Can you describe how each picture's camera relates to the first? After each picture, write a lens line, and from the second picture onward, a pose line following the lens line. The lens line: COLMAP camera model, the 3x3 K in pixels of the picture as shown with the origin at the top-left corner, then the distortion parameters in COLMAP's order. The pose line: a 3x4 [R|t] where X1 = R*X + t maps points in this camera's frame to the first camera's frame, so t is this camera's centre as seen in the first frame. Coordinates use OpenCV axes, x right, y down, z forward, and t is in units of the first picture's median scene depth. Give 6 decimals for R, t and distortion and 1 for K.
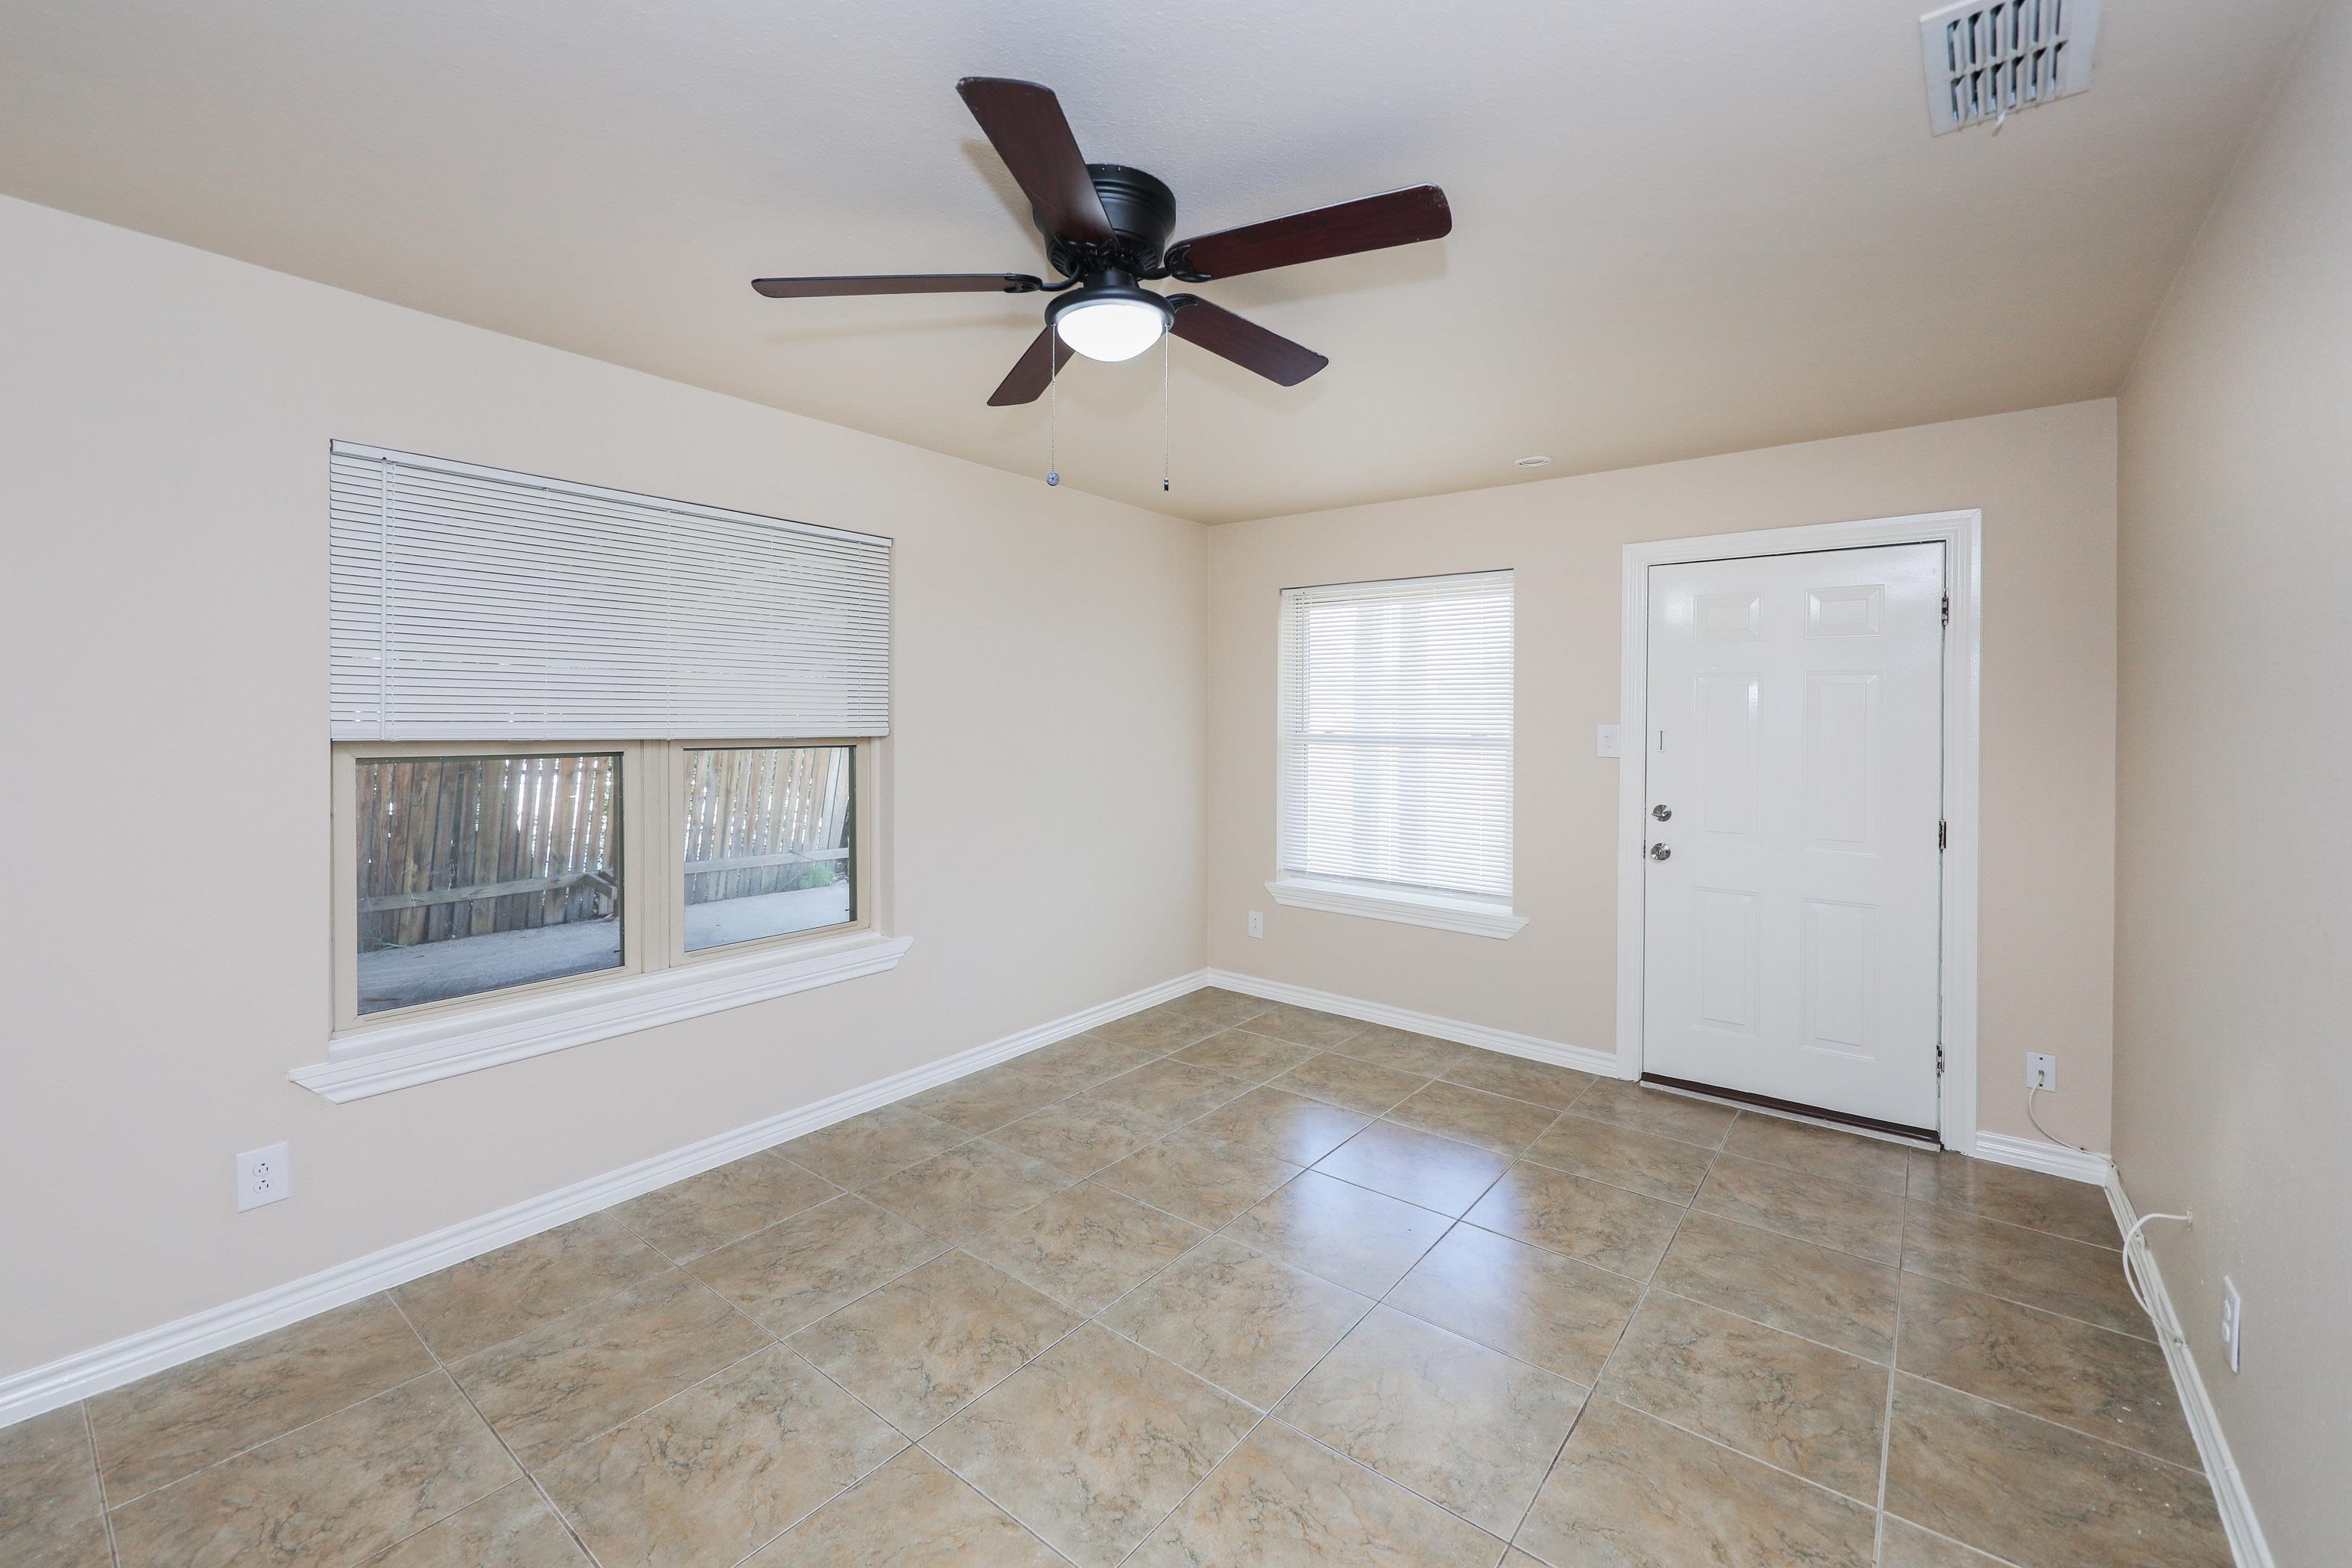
lens RADIAL K [[967.1, 0, 1158.2], [0, 967.1, 750.3], [0, 0, 1]] dist [0.013080, -0.006706]
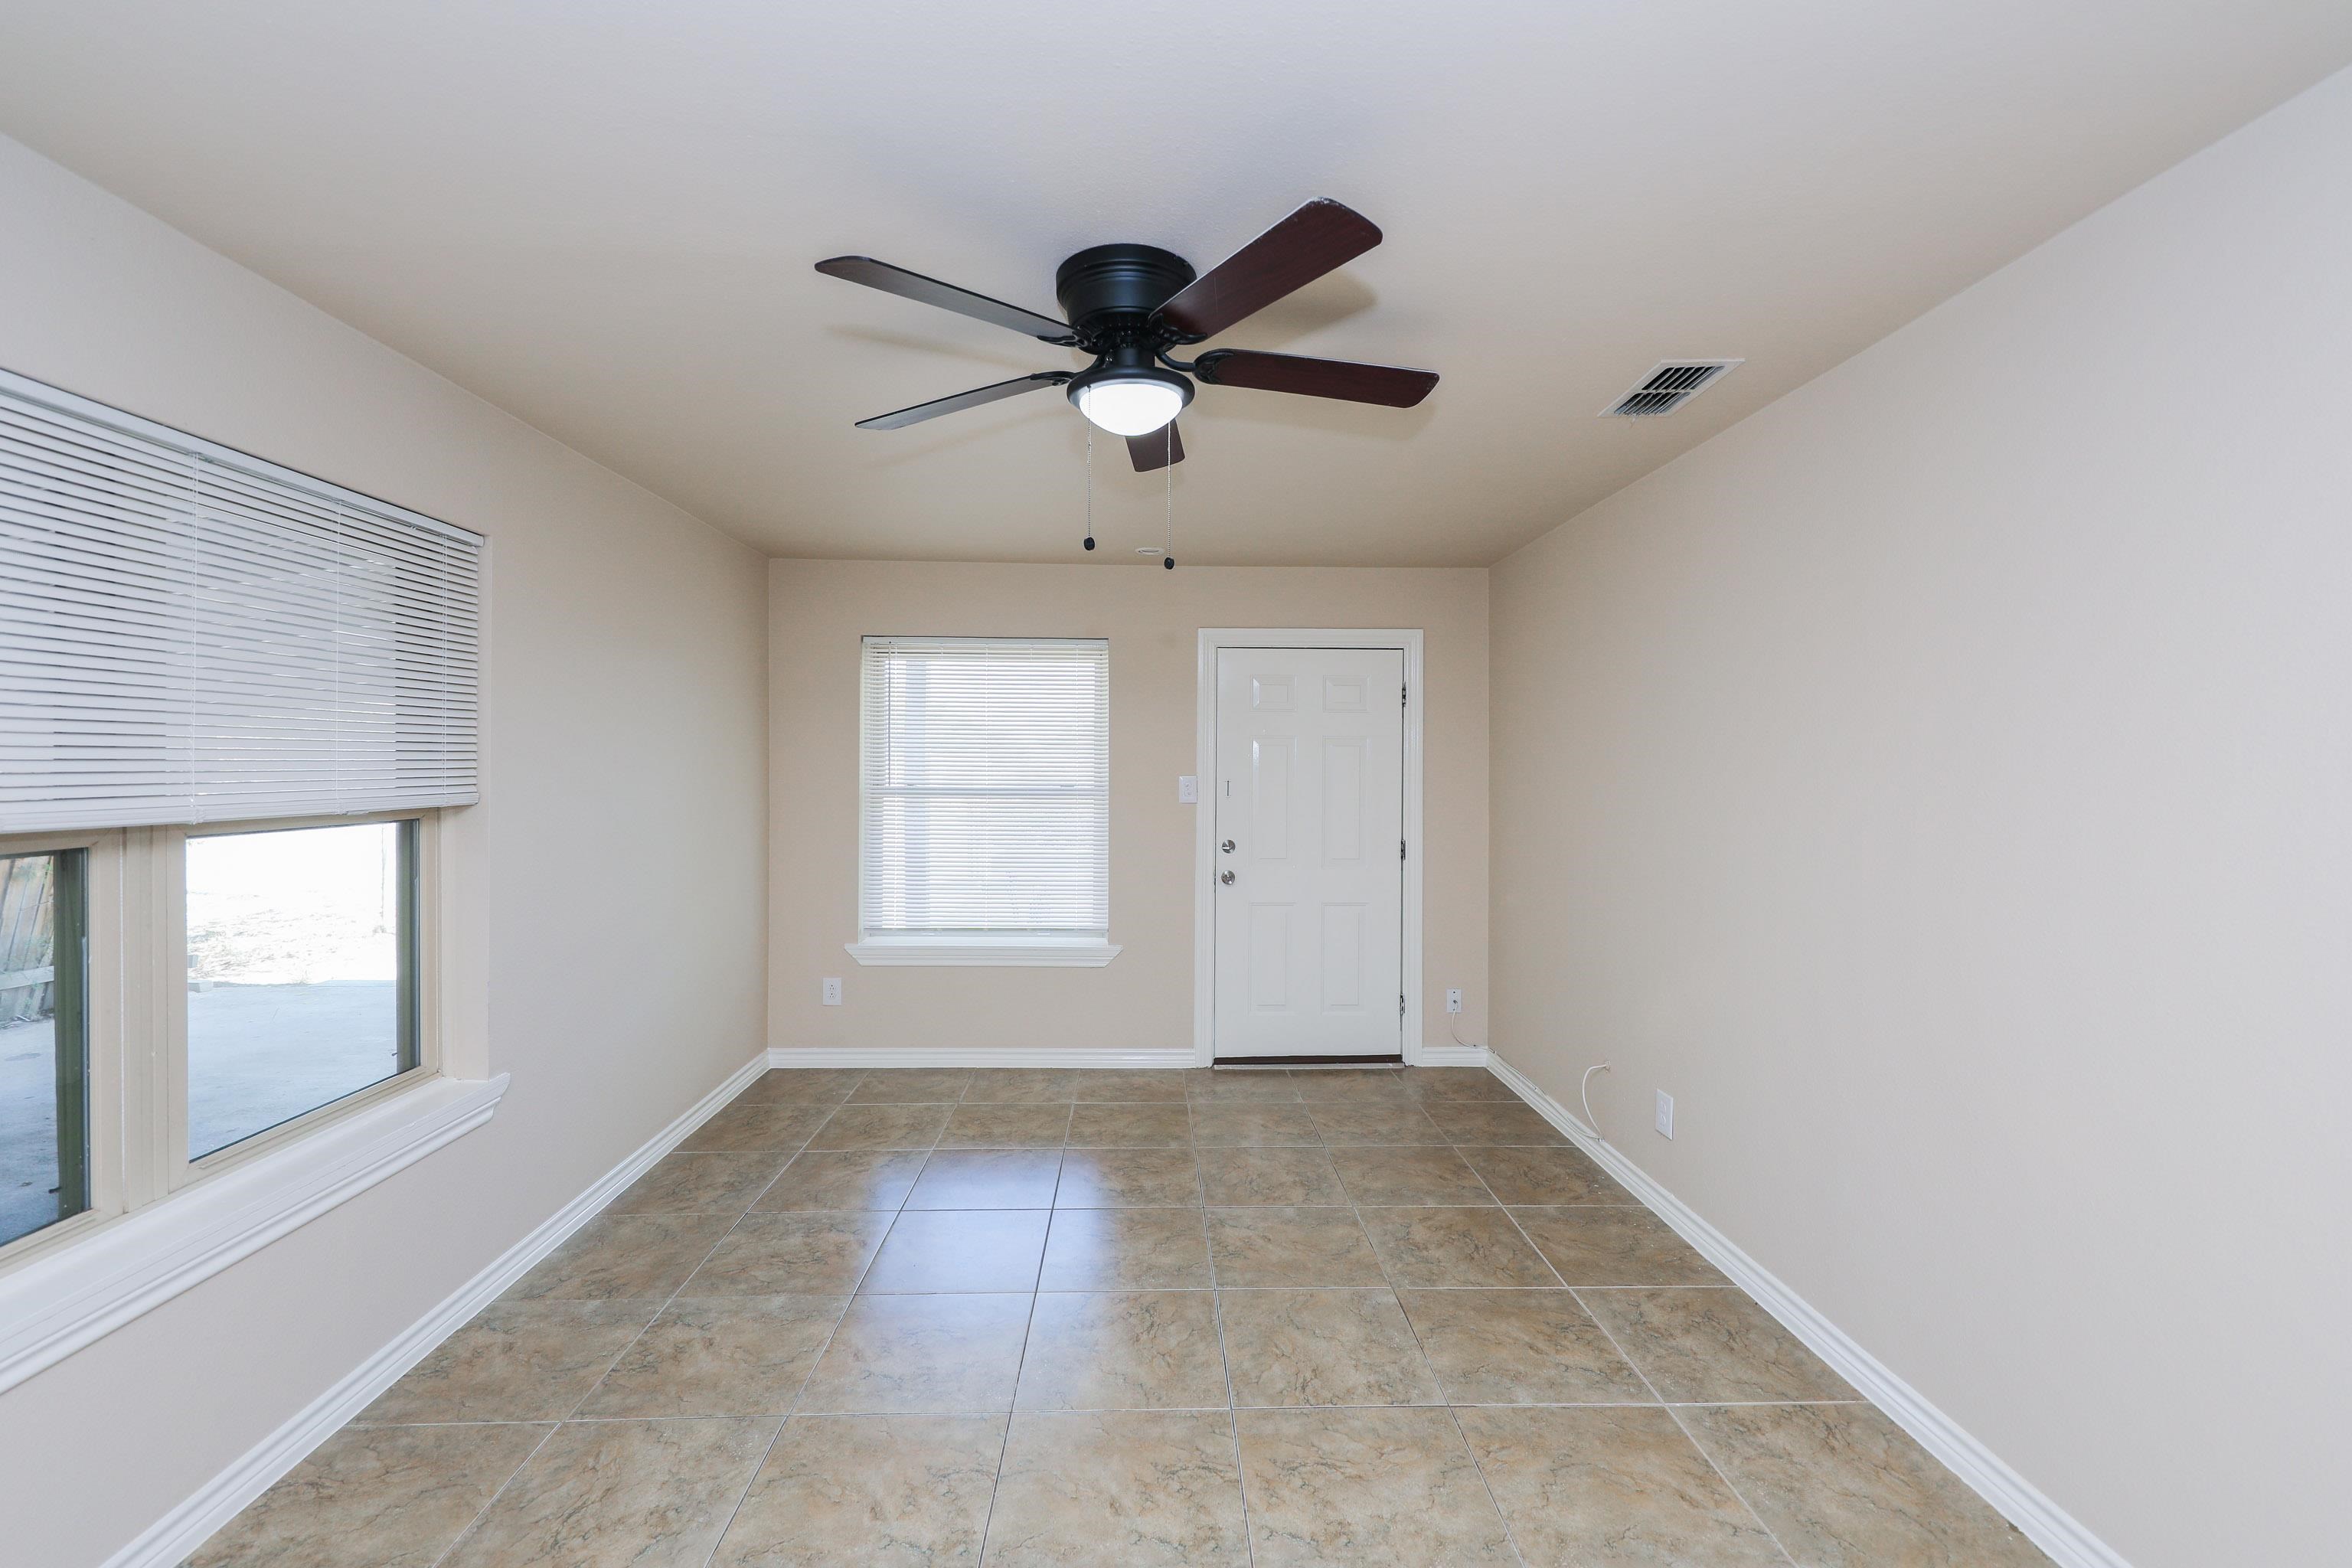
lens RADIAL K [[967.1, 0, 1167.2], [0, 967.1, 788.3], [0, 0, 1]] dist [0.013080, -0.006706]
pose [[0.766115, -0.020410, 0.642379, -0.346126], [0.022541, 0.999734, 0.004880, -0.018721], [-0.642308, 0.010741, 0.766371, 0.100029]]
